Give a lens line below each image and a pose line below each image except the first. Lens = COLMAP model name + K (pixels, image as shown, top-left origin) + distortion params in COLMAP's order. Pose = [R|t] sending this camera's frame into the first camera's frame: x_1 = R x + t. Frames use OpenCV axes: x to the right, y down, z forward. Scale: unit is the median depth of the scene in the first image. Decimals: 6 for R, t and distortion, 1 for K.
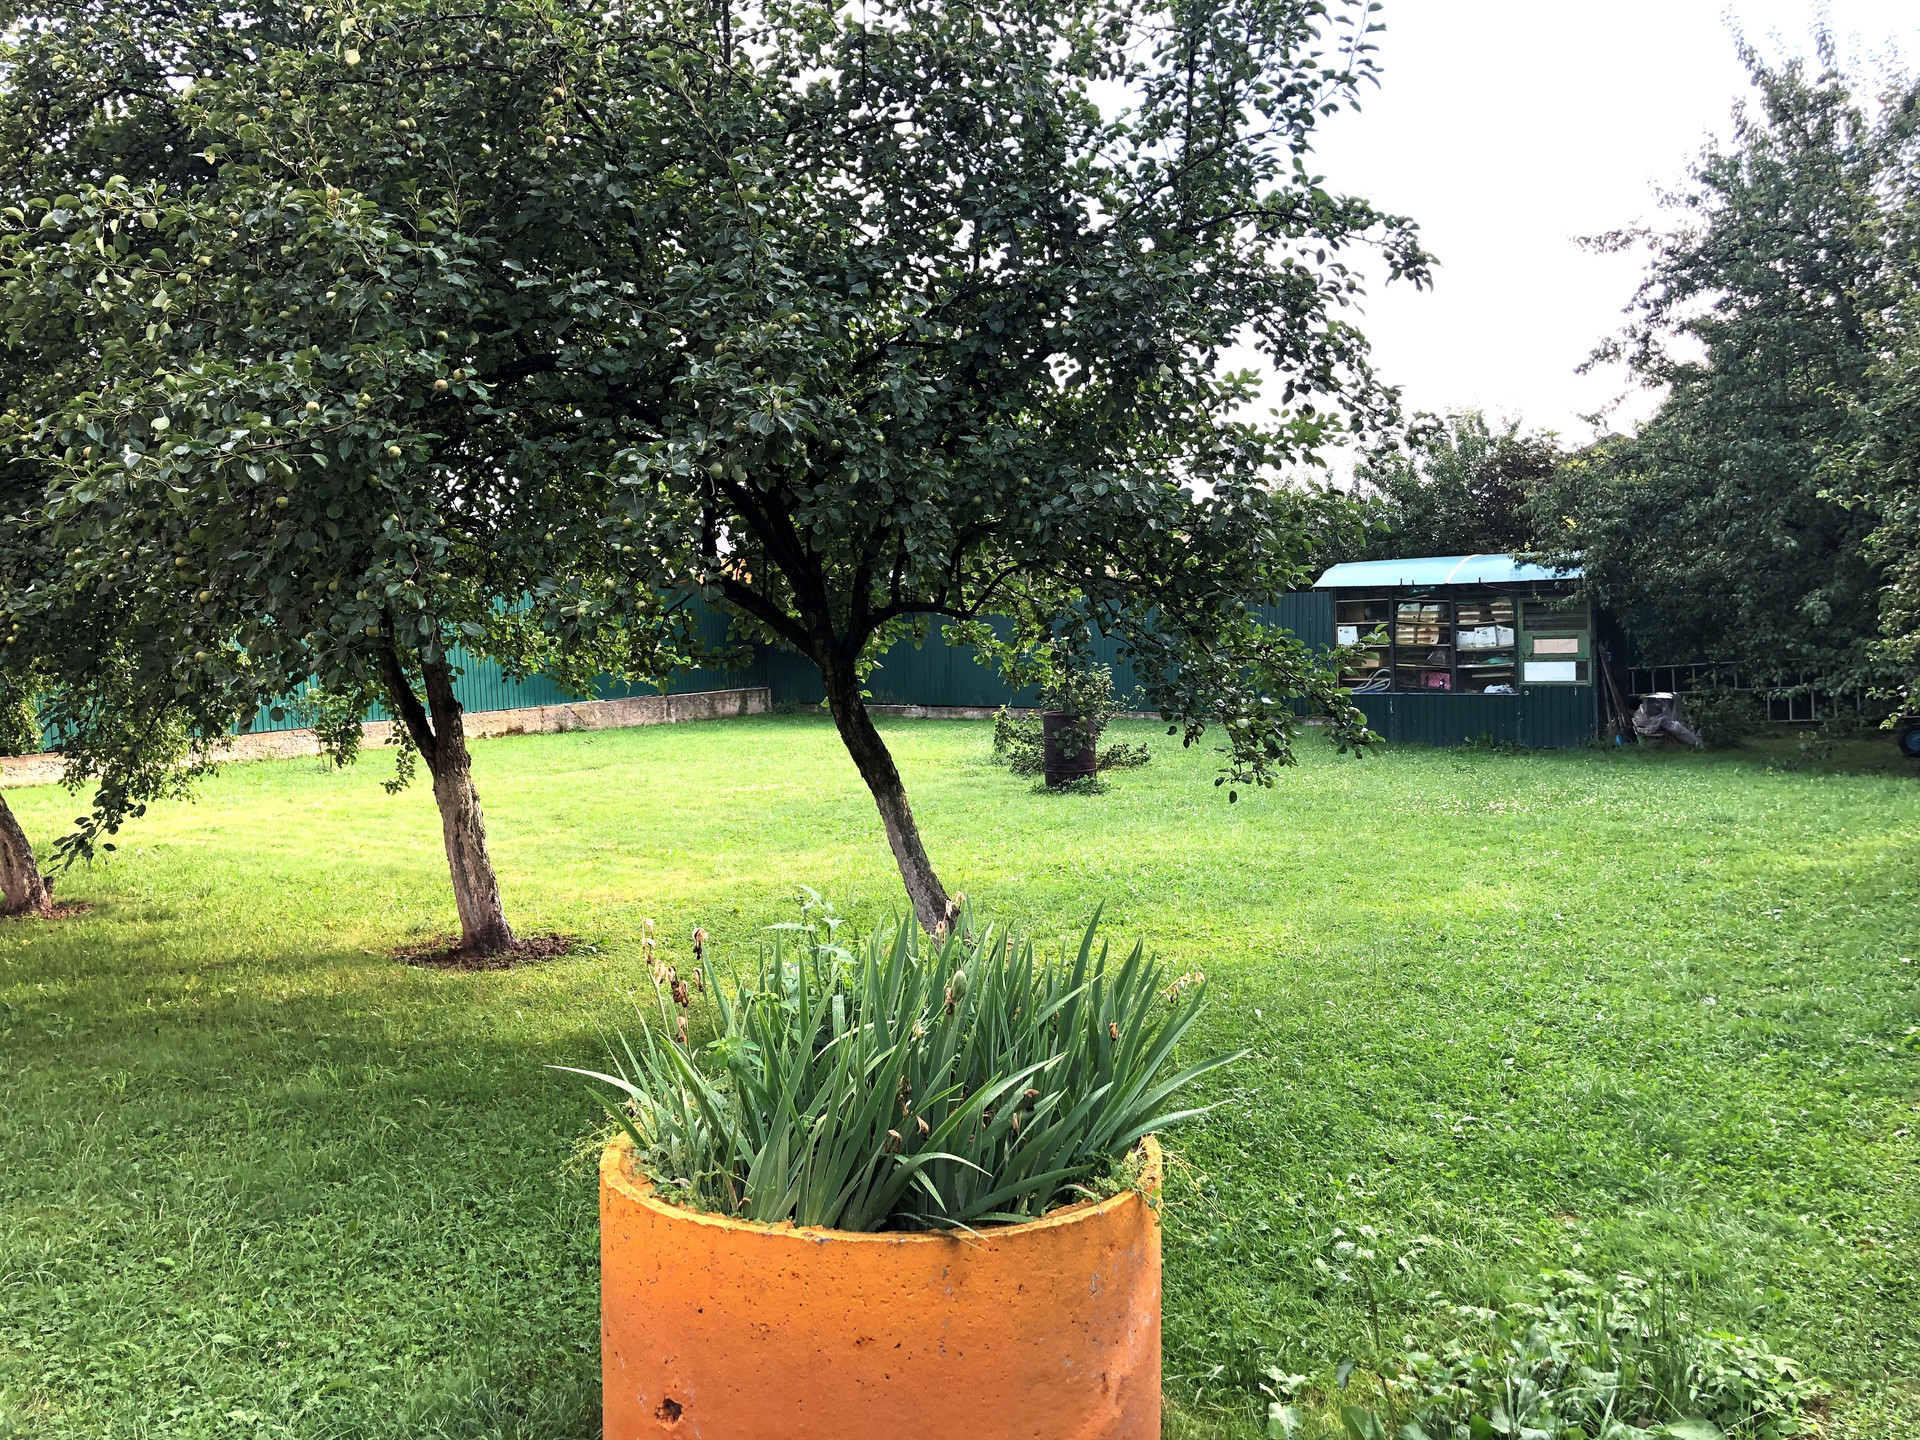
lens RADIAL K [[1586.0, 0, 960.1], [0, 1586.0, 723.6], [0, 0, 1]] dist [0.038879, -0.046007]
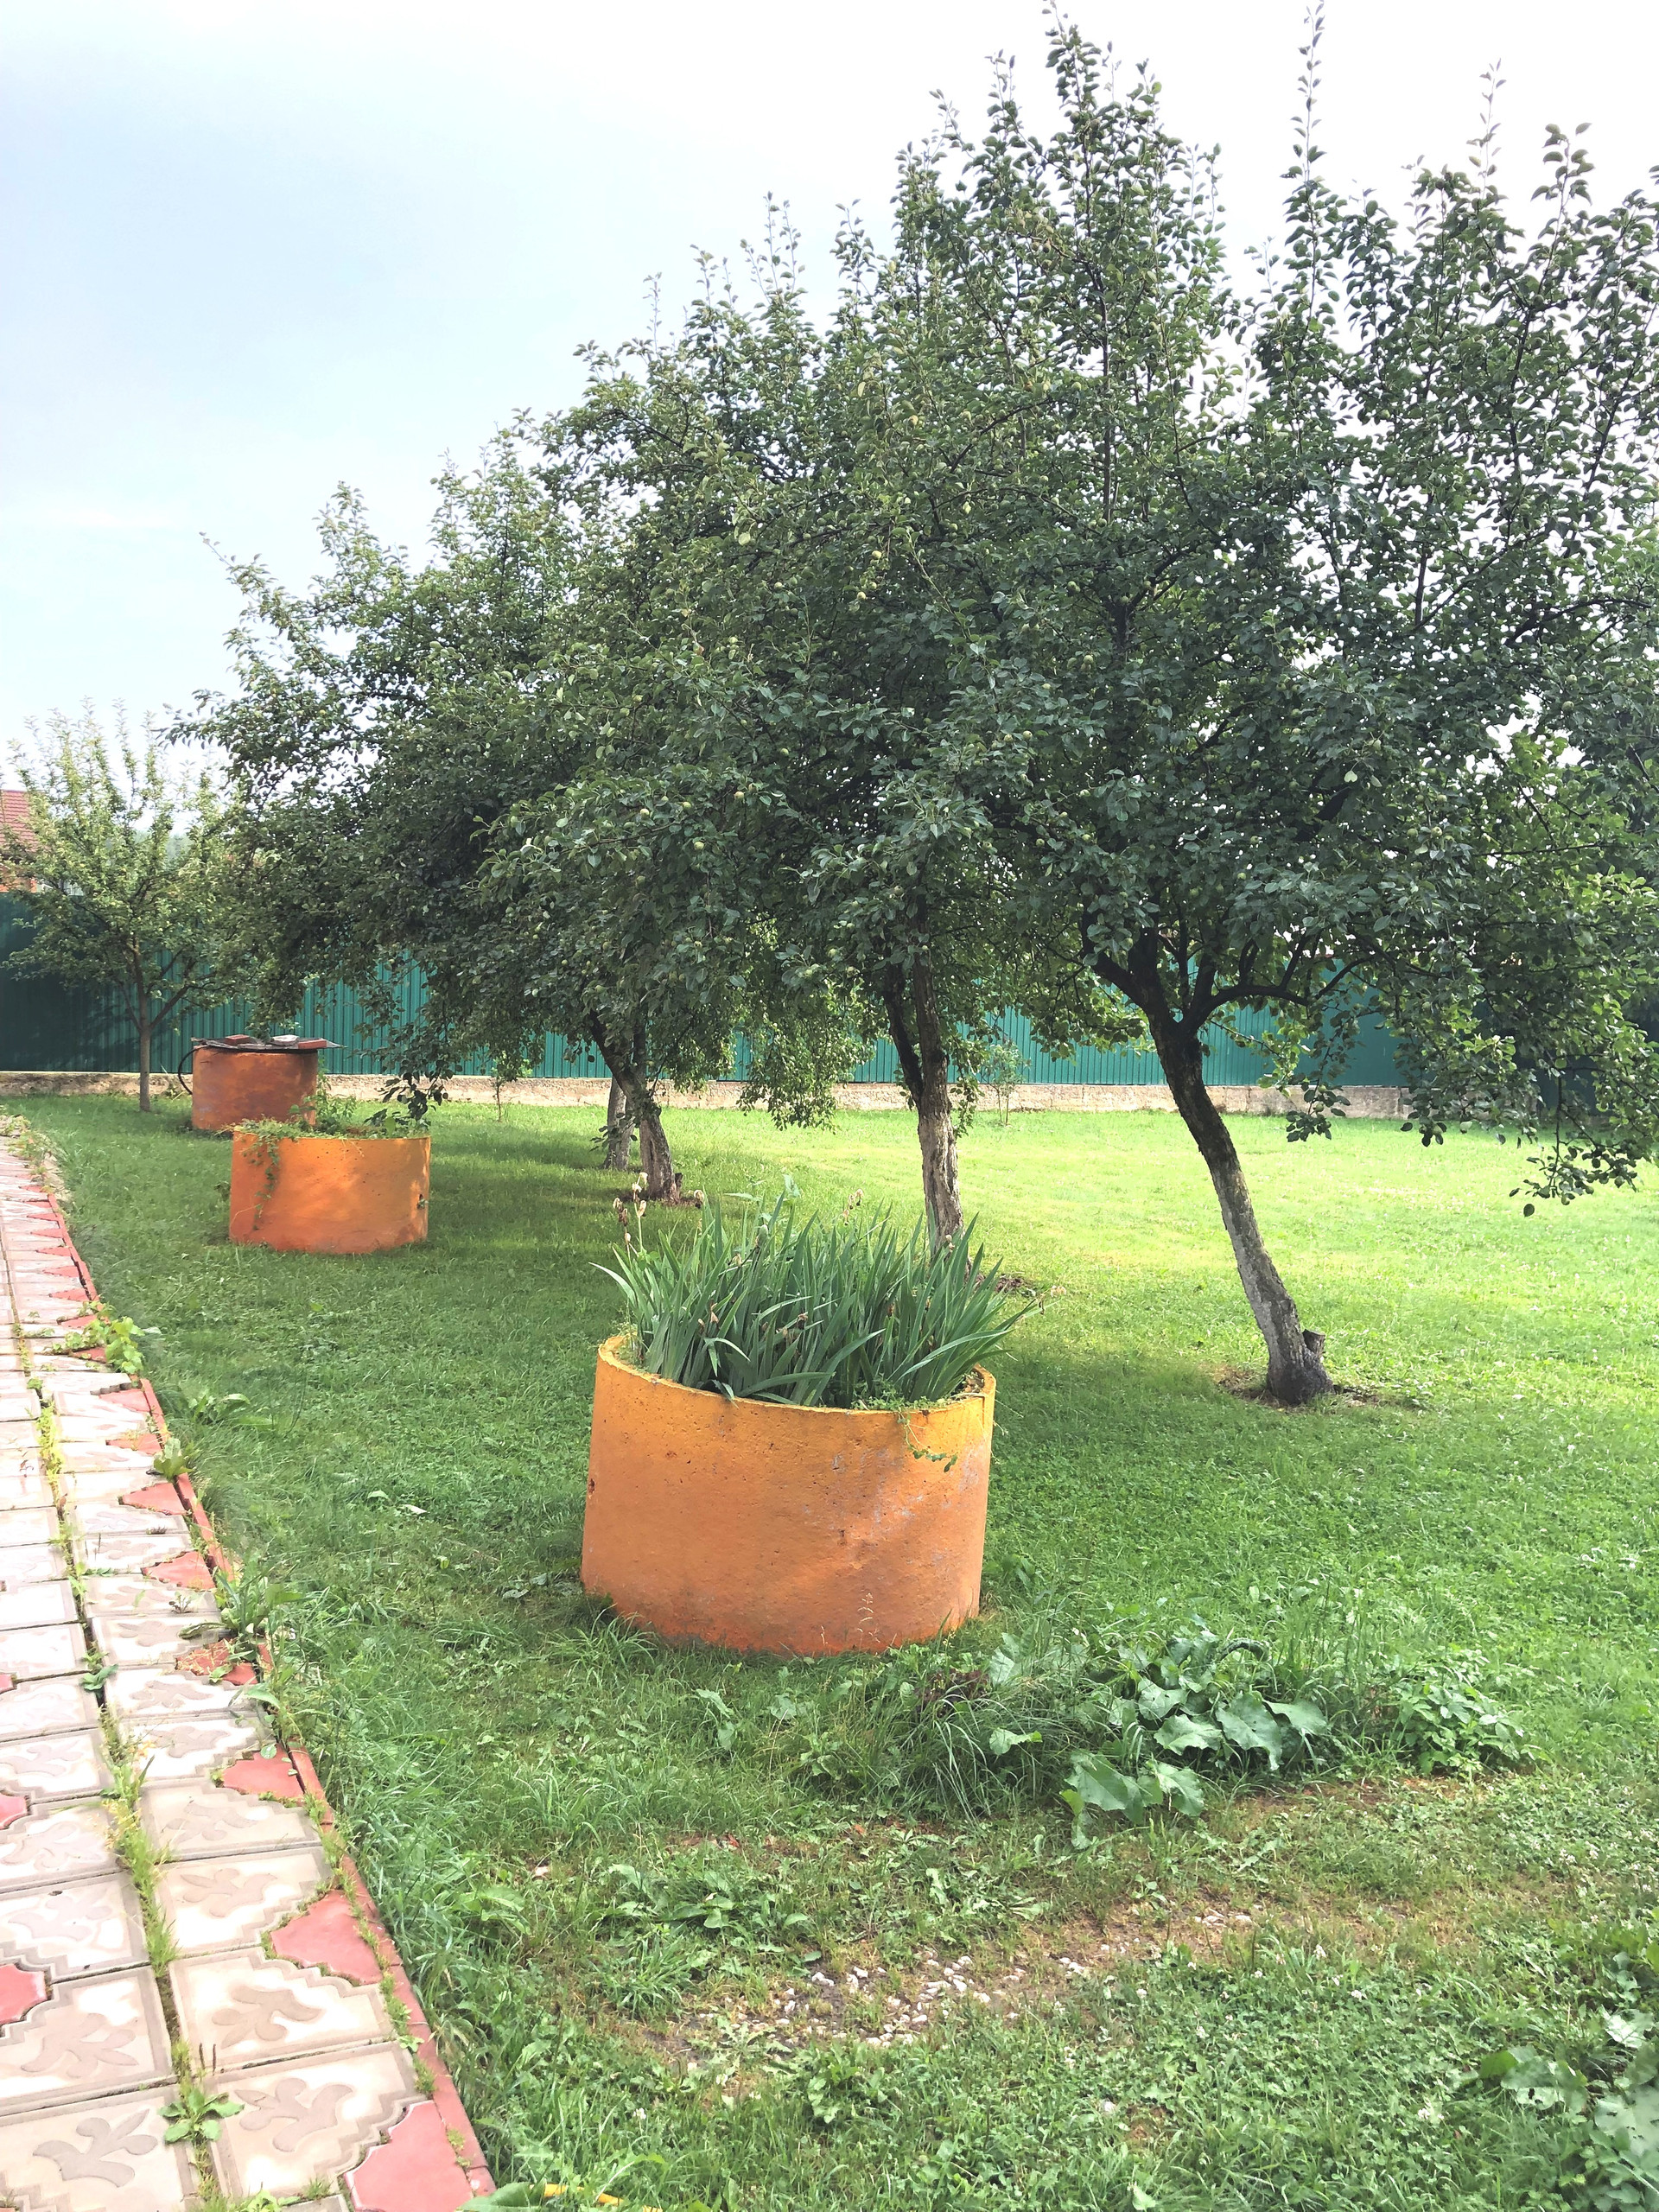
lens RADIAL K [[1827.2, 0, 814.9], [0, 1827.2, 1125.0], [0, 0, 1]] dist [0.038879, -0.046007]
pose [[0.835400, 0.105247, -0.539472, 0.373555], [-0.102443, 0.994112, 0.035306, 0.000214], [0.540012, 0.025771, 0.841263, -0.154382]]
